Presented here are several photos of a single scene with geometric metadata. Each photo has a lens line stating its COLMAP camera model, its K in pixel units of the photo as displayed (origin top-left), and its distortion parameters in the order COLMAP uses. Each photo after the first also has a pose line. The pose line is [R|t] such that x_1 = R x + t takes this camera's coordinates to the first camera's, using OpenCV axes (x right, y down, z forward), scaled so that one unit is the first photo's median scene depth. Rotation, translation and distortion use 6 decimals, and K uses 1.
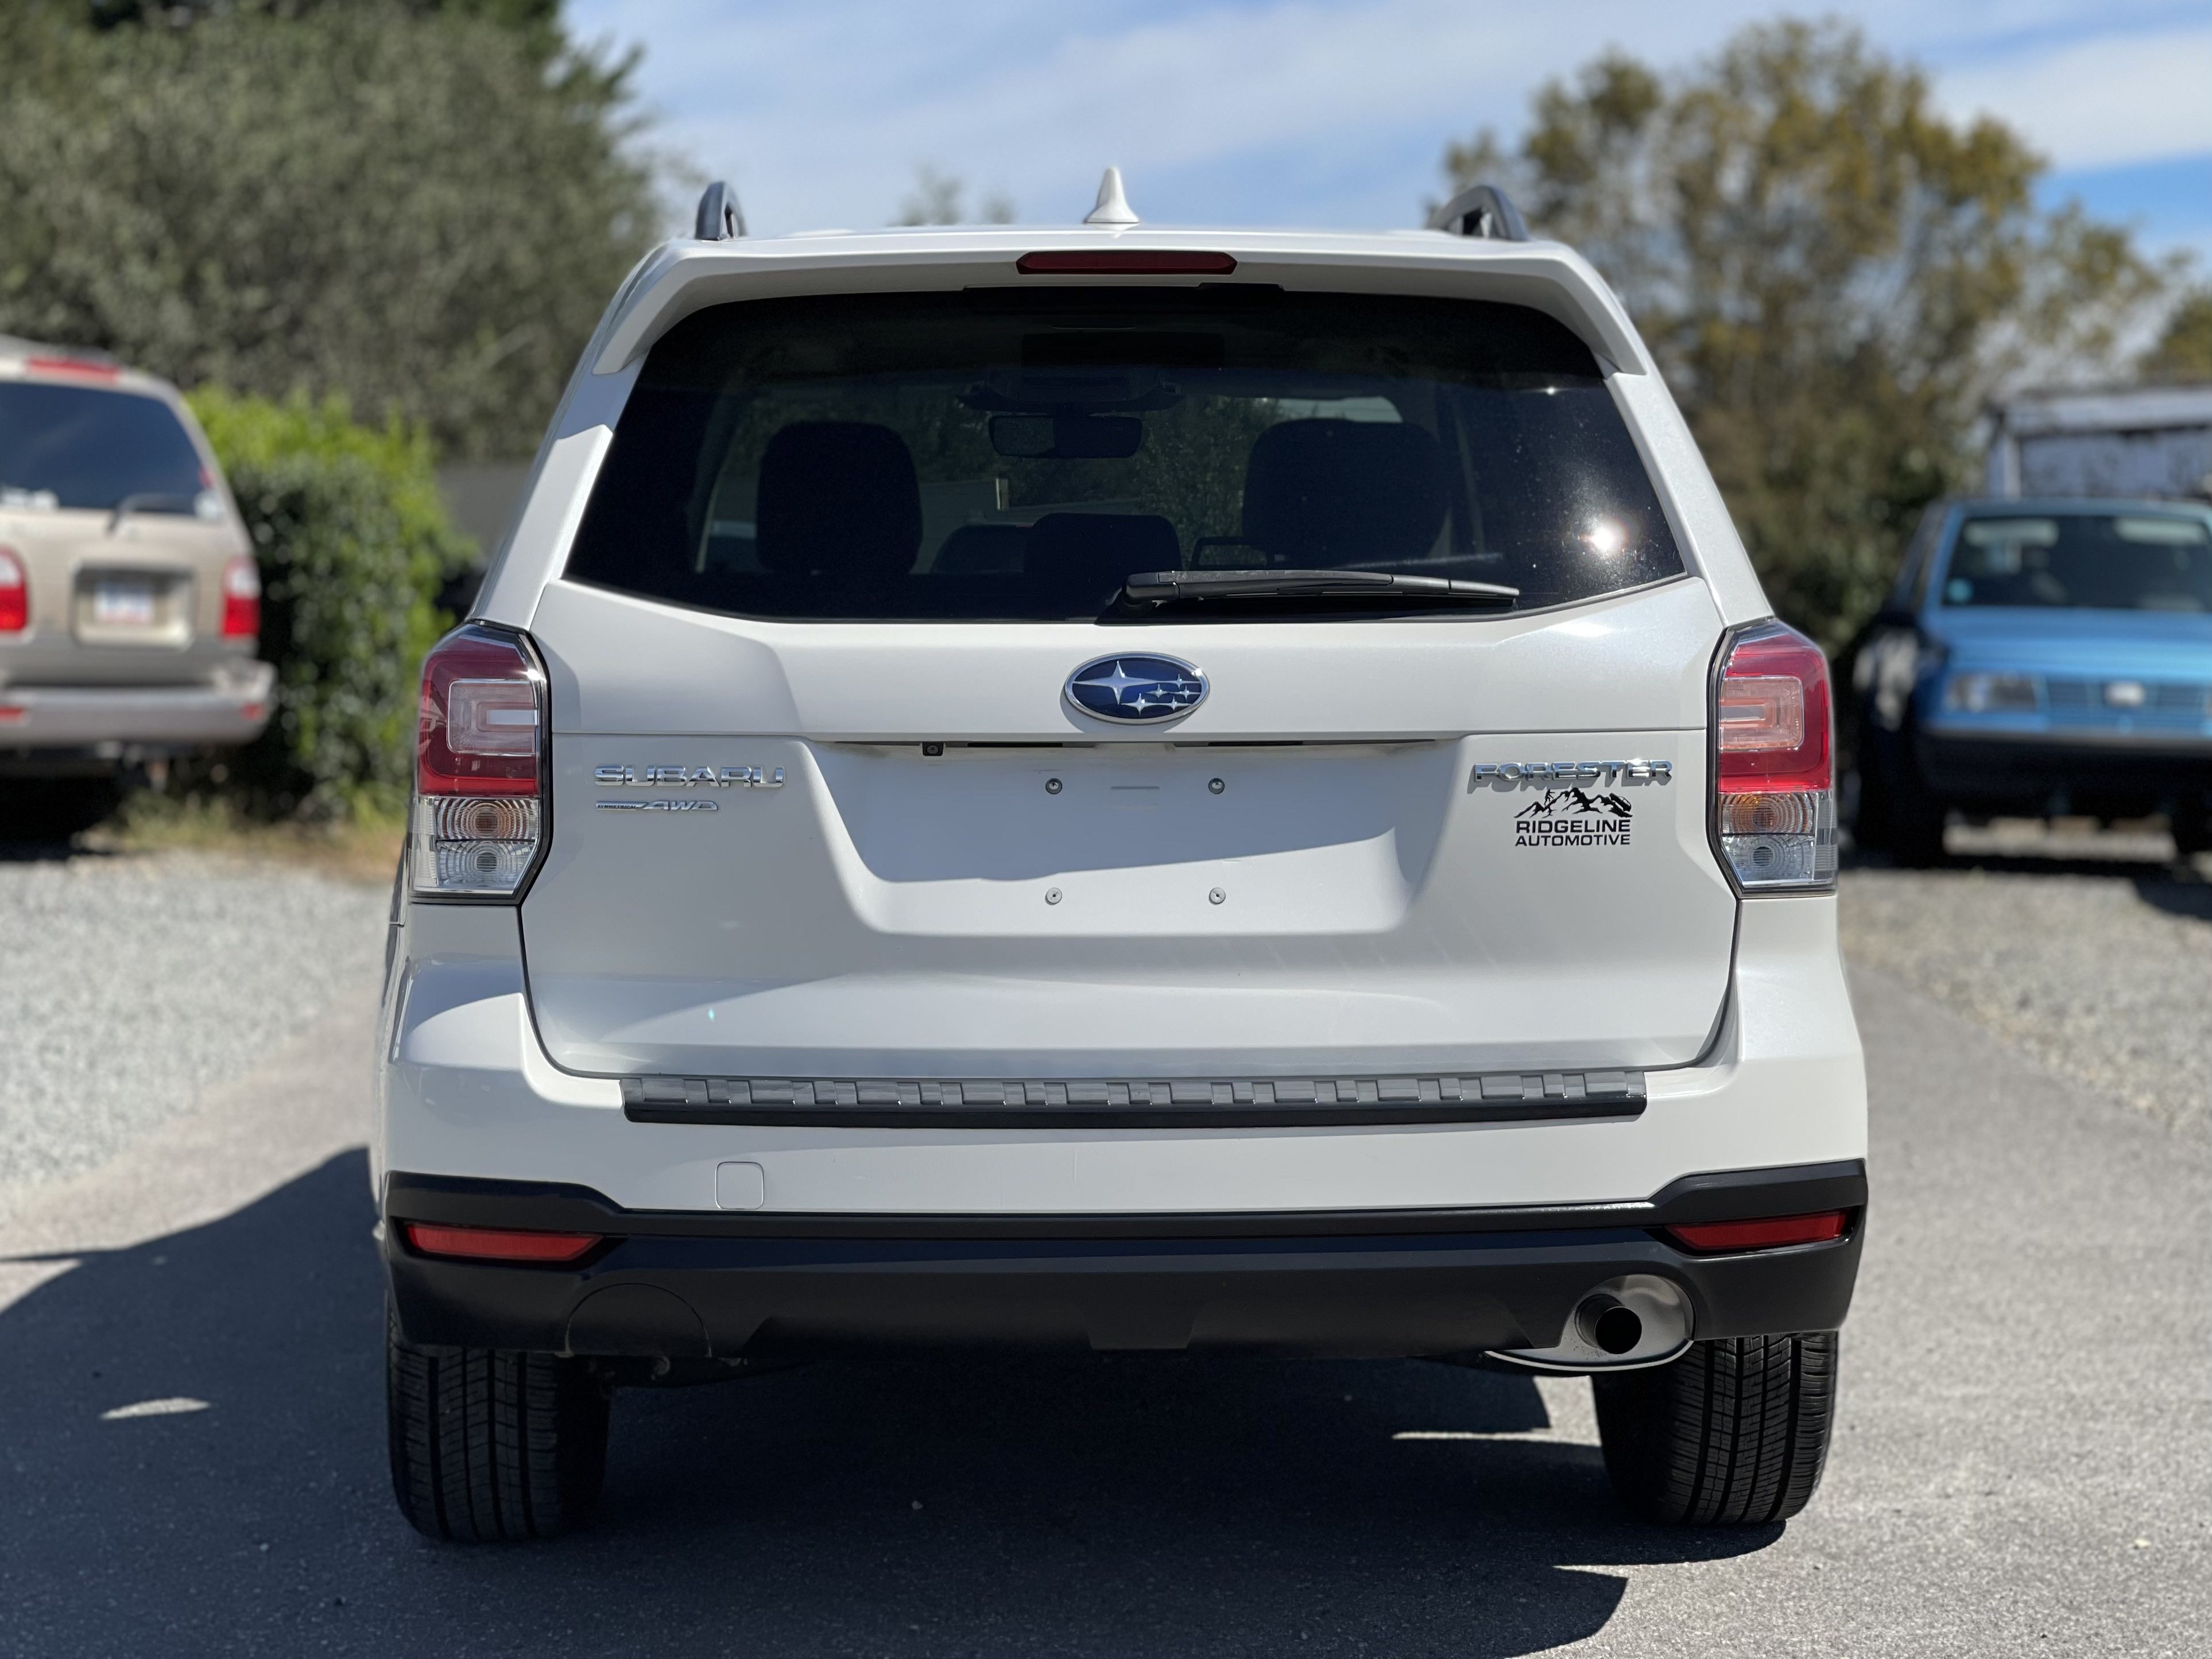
lens RADIAL K [[4526.7, 0, 1106.0], [0, 4526.7, 829.5], [0, 0, 1]] dist [0.011711, 0.242582]
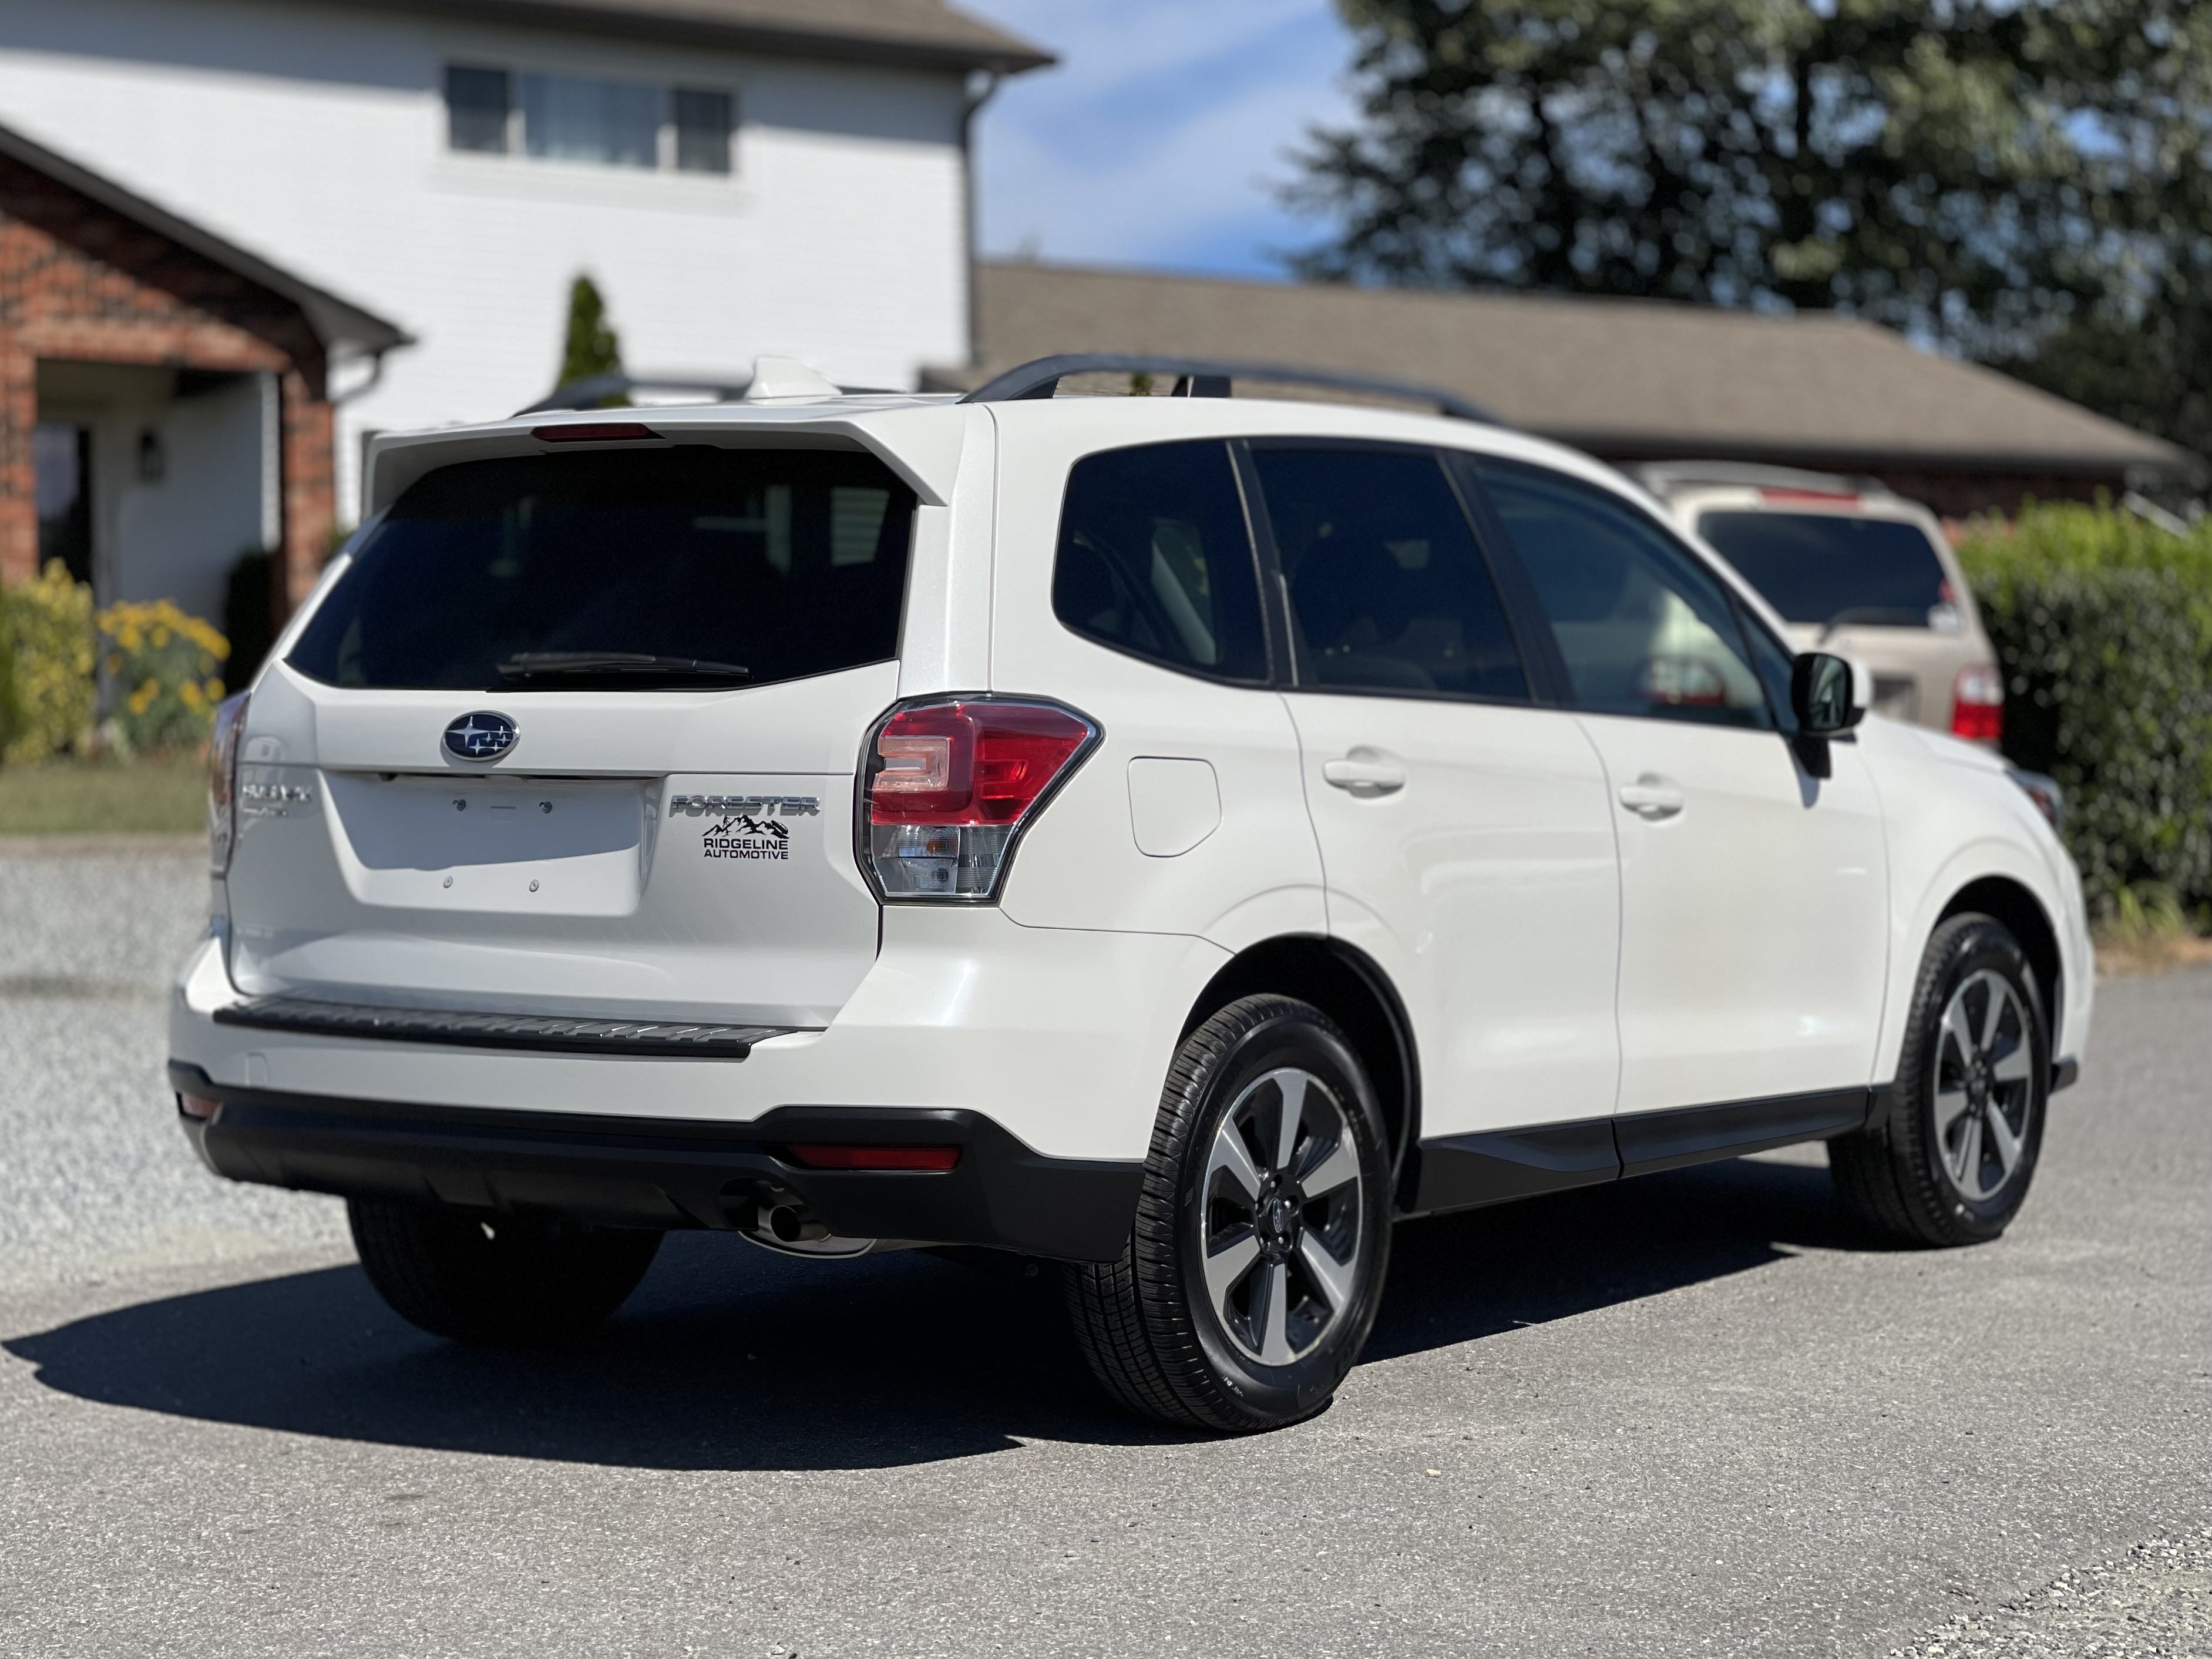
lens RADIAL K [[4634.9, 0, 1100.2], [0, 4634.9, 888.4], [0, 0, 1]] dist [0.003148, 0.104516]
pose [[0.796648, 0.033349, -0.603523, 1.019354], [-0.042336, 0.999103, -0.000675, 0.008968], [0.602959, 0.026088, 0.797345, -0.035924]]
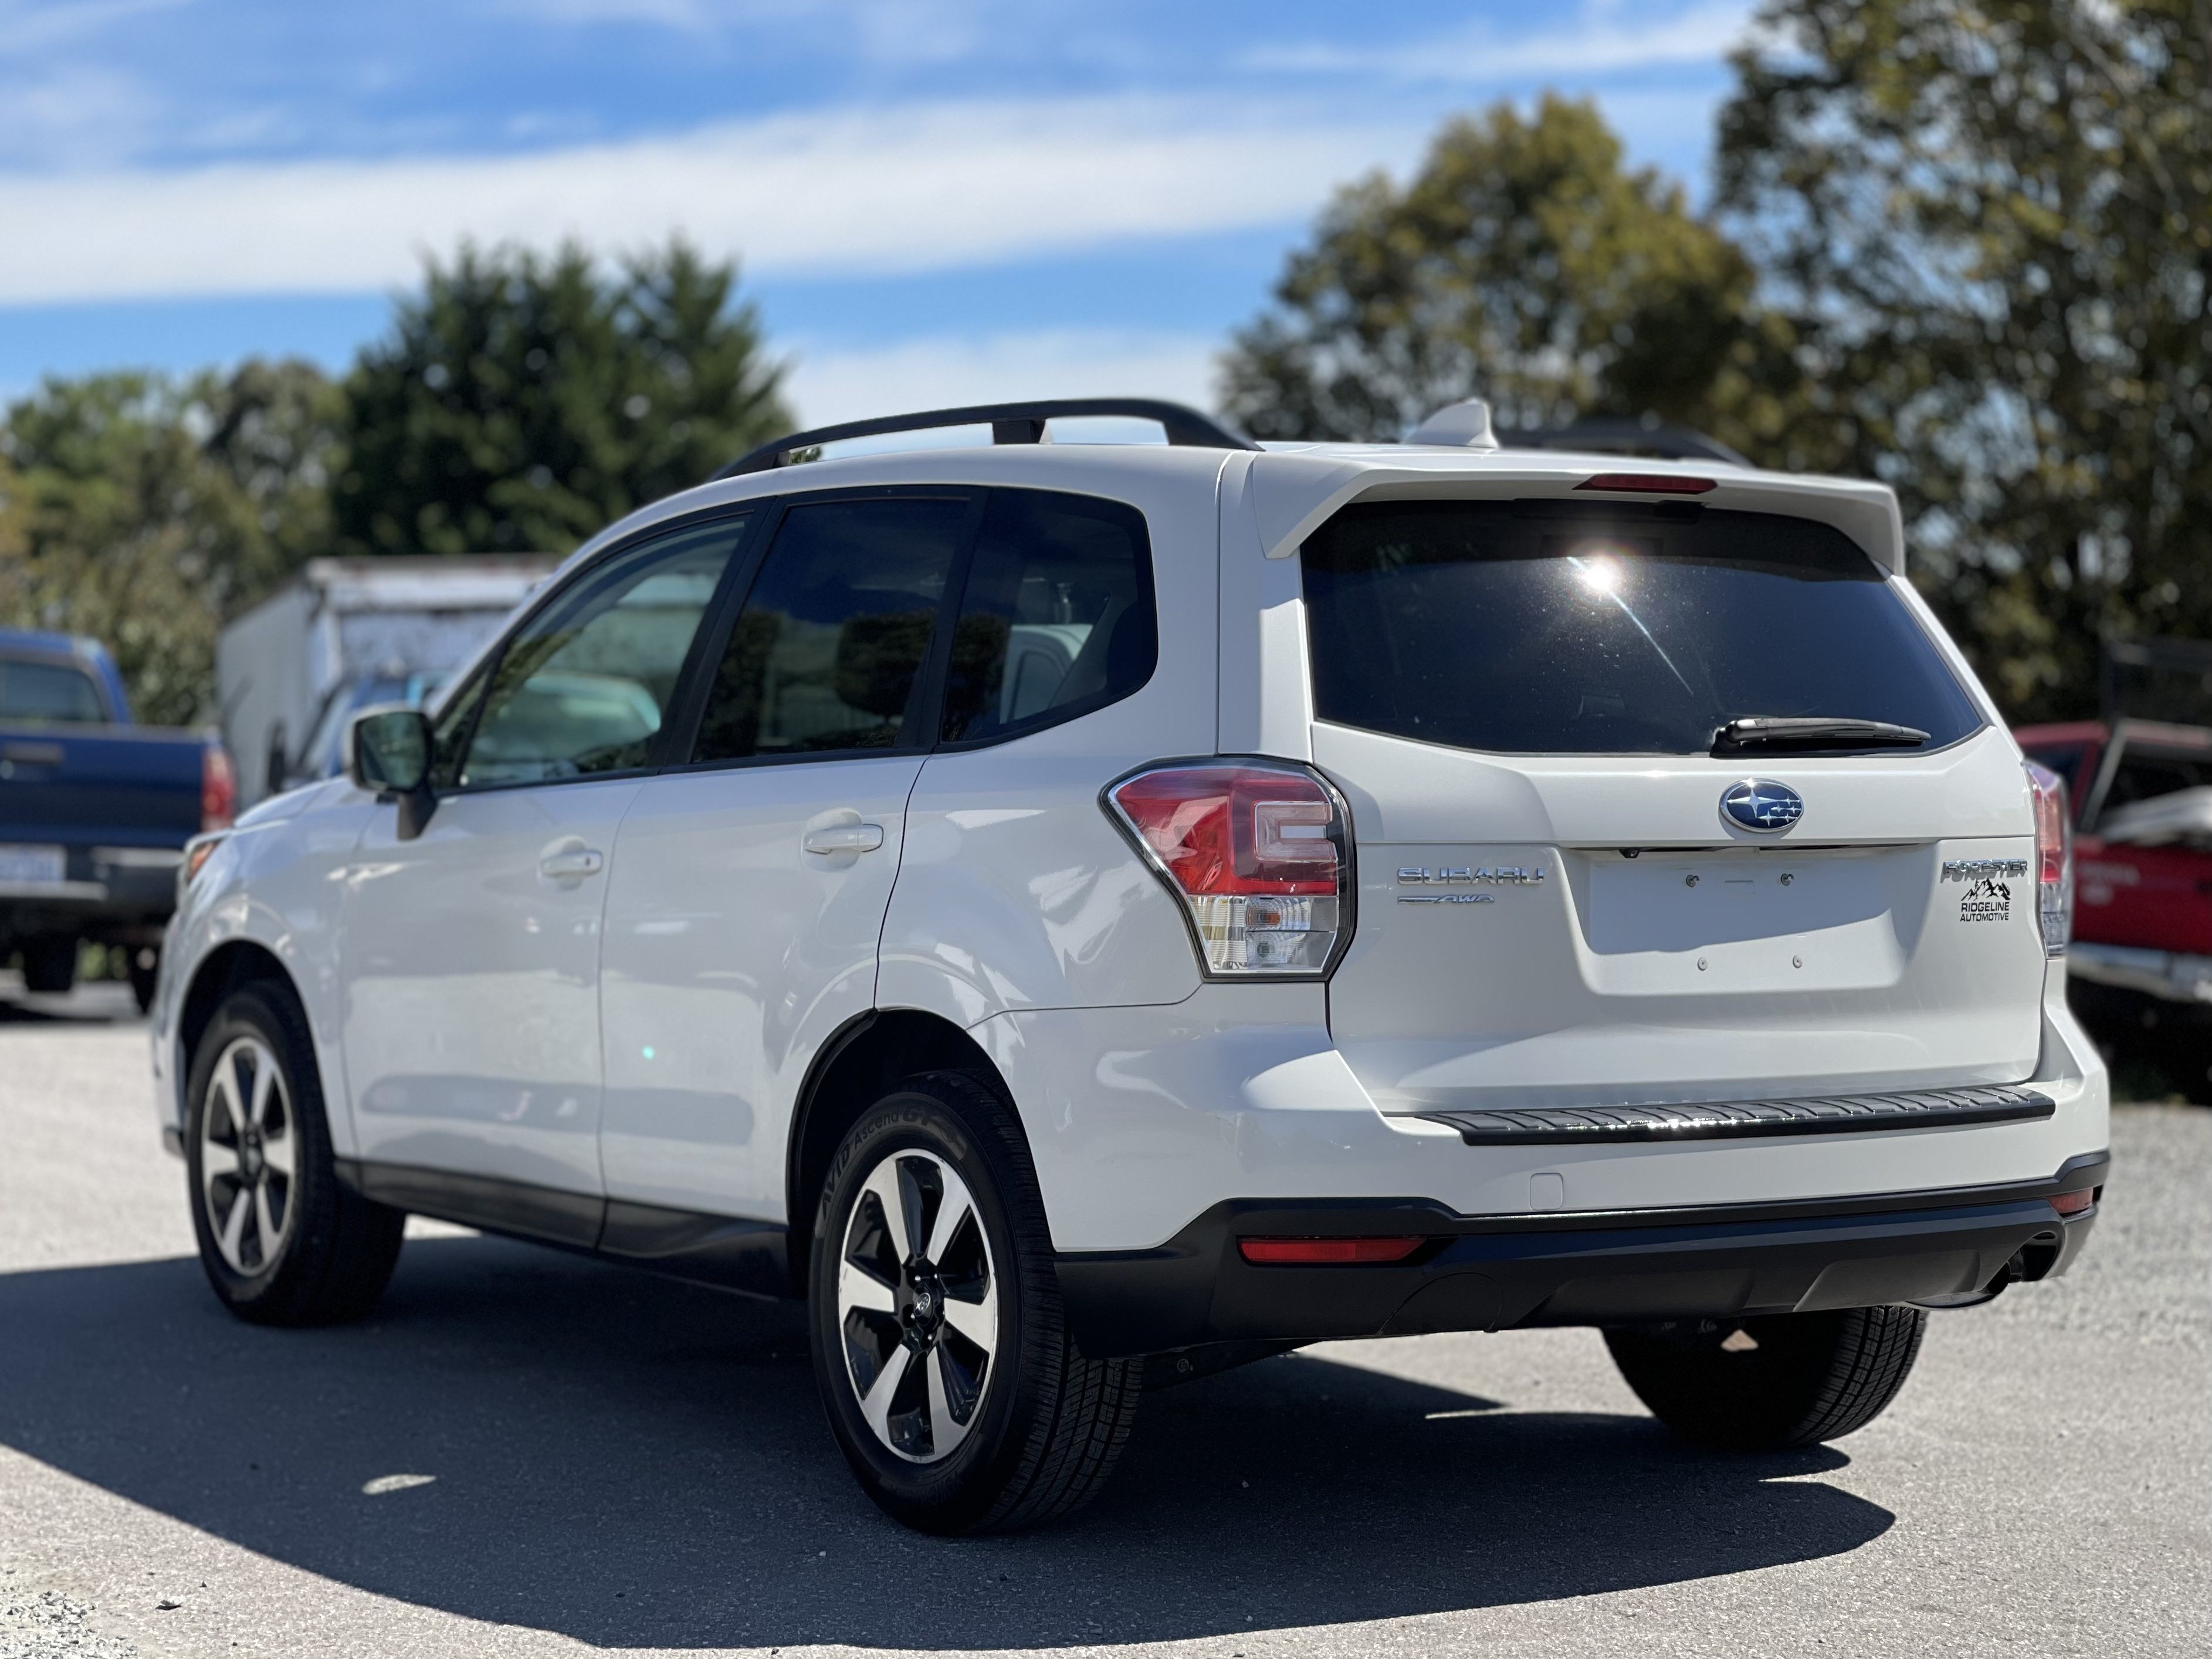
lens RADIAL K [[4634.7, 0, 1100.2], [0, 4634.7, 888.4], [0, 0, 1]] dist [0.003148, 0.104516]
pose [[0.862458, -0.009961, 0.506031, -0.836574], [0.023531, 0.999514, -0.020432, 0.016048], [-0.505581, 0.029529, 0.862273, -0.073961]]
